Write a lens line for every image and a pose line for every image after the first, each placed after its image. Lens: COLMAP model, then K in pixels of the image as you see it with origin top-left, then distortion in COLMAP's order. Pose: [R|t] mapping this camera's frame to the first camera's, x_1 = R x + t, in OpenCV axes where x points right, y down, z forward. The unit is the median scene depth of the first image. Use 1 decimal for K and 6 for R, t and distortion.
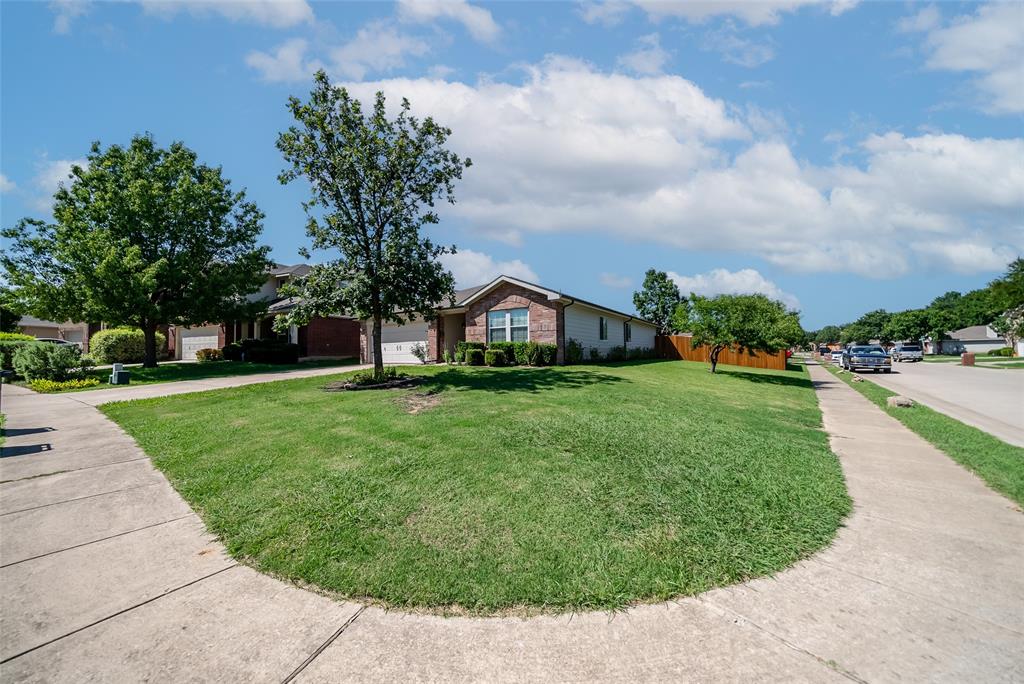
lens RADIAL K [[349.3, 0, 512.0], [0, 349.3, 342.0], [0, 0, 1]] dist [-0.001104, -0.000038]
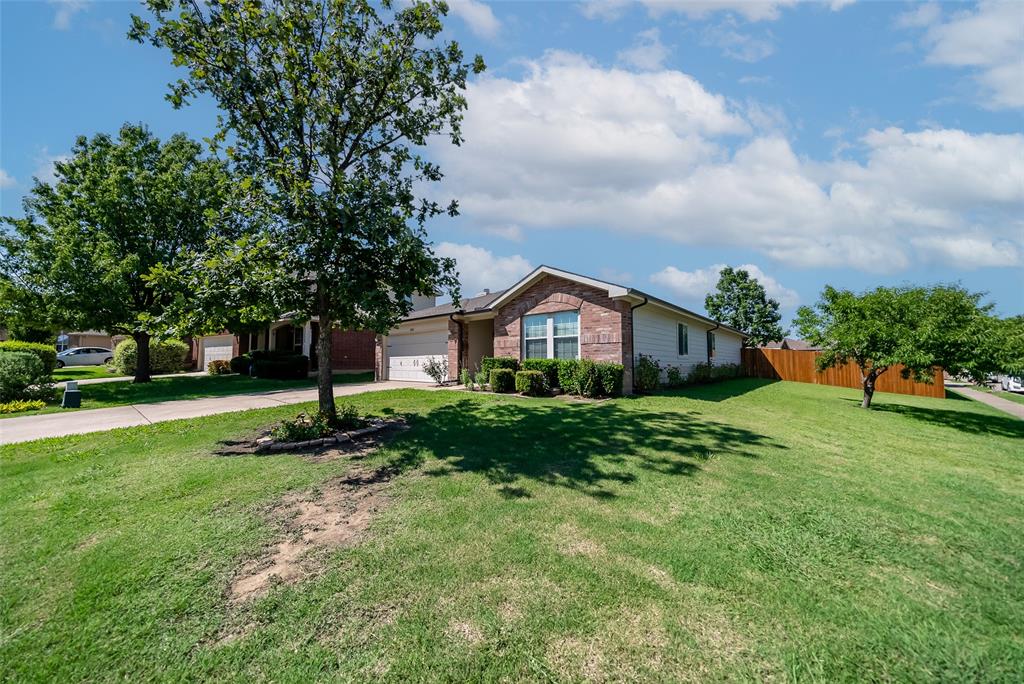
lens RADIAL K [[349.3, 0, 512.0], [0, 349.3, 342.0], [0, 0, 1]] dist [-0.001104, -0.000038]
pose [[0.990343, 0.003634, -0.138594, 0.010394], [-0.007161, 0.999663, -0.024957, -0.015495], [0.138456, 0.025708, 0.990035, 0.281905]]
